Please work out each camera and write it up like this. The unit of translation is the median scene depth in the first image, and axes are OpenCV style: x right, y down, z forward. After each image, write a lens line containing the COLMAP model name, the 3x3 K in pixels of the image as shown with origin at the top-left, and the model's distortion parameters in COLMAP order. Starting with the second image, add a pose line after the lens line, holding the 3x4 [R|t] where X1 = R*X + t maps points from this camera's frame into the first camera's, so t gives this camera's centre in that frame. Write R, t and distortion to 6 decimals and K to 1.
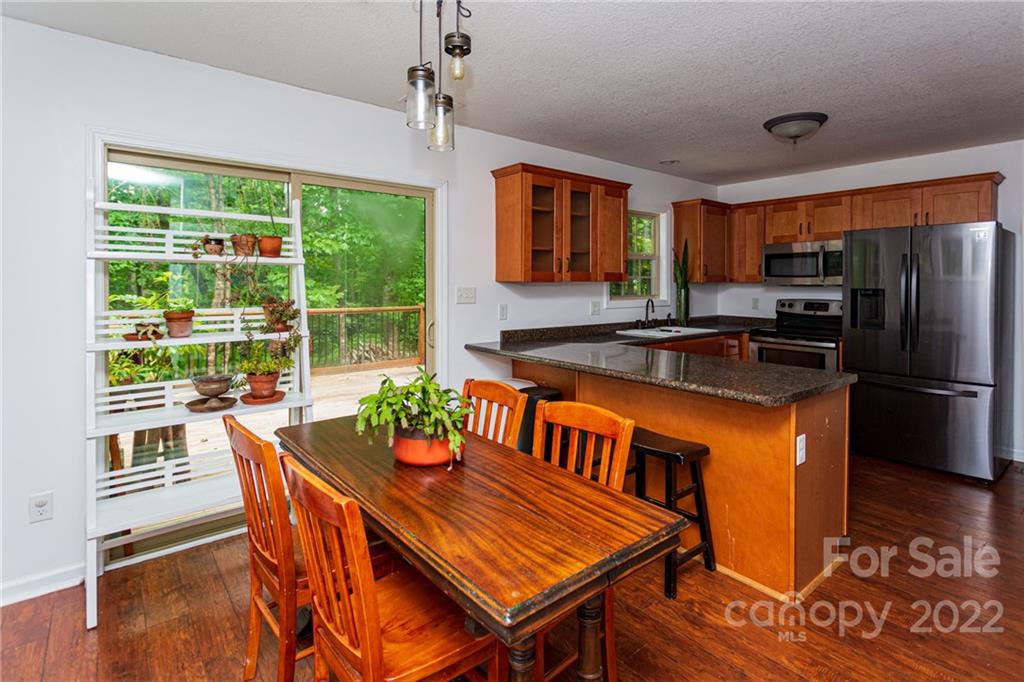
lens RADIAL K [[511.9, 0, 530.0], [0, 511.9, 286.4], [0, 0, 1]] dist [0.001550, -0.000038]
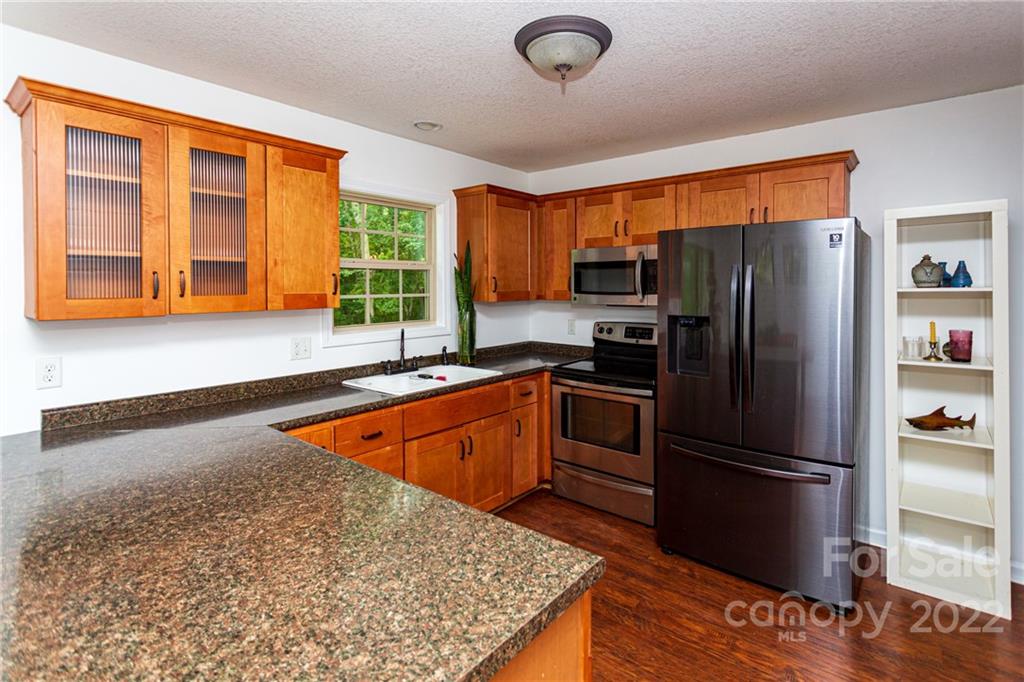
lens RADIAL K [[497.9, 0, 529.3], [0, 497.9, 292.4], [0, 0, 1]] dist [-0.001726, -0.000102]
pose [[0.980365, -0.008238, 0.197020, 0.267716], [0.006843, 0.999946, 0.007763, -0.027701], [-0.197073, -0.006262, 0.980369, 0.327048]]
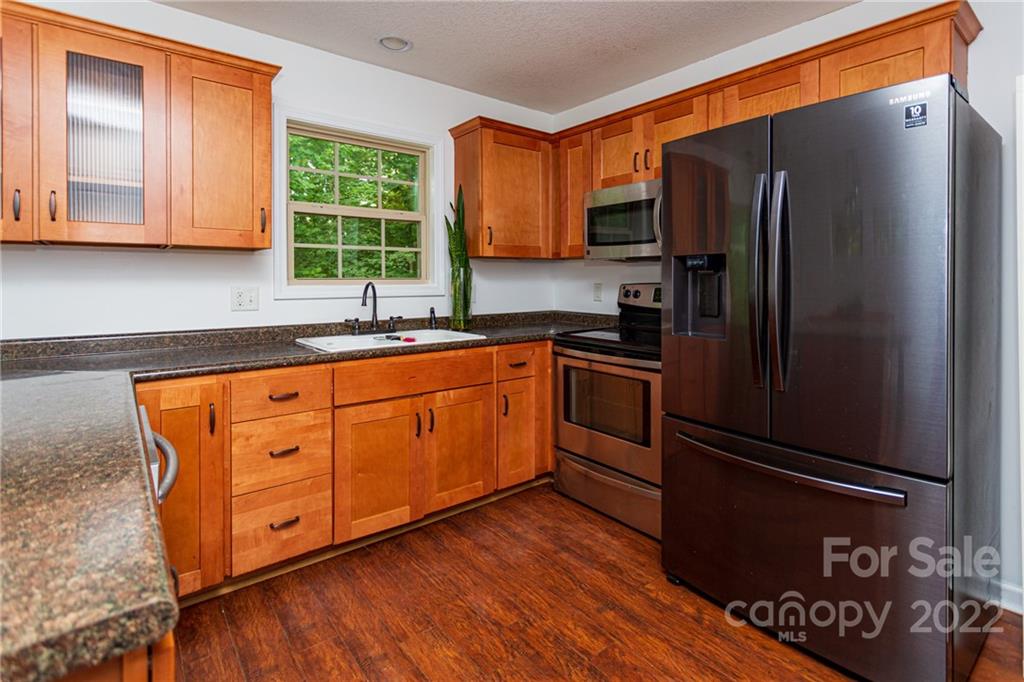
lens RADIAL K [[501.0, 0, 532.6], [0, 501.0, 285.1], [0, 0, 1]] dist [0.000257, 0.000255]
pose [[0.999933, -0.004992, -0.010492, 0.421740], [0.005009, 0.999986, 0.001668, 0.026811], [0.010483, -0.001721, 0.999944, 0.433605]]
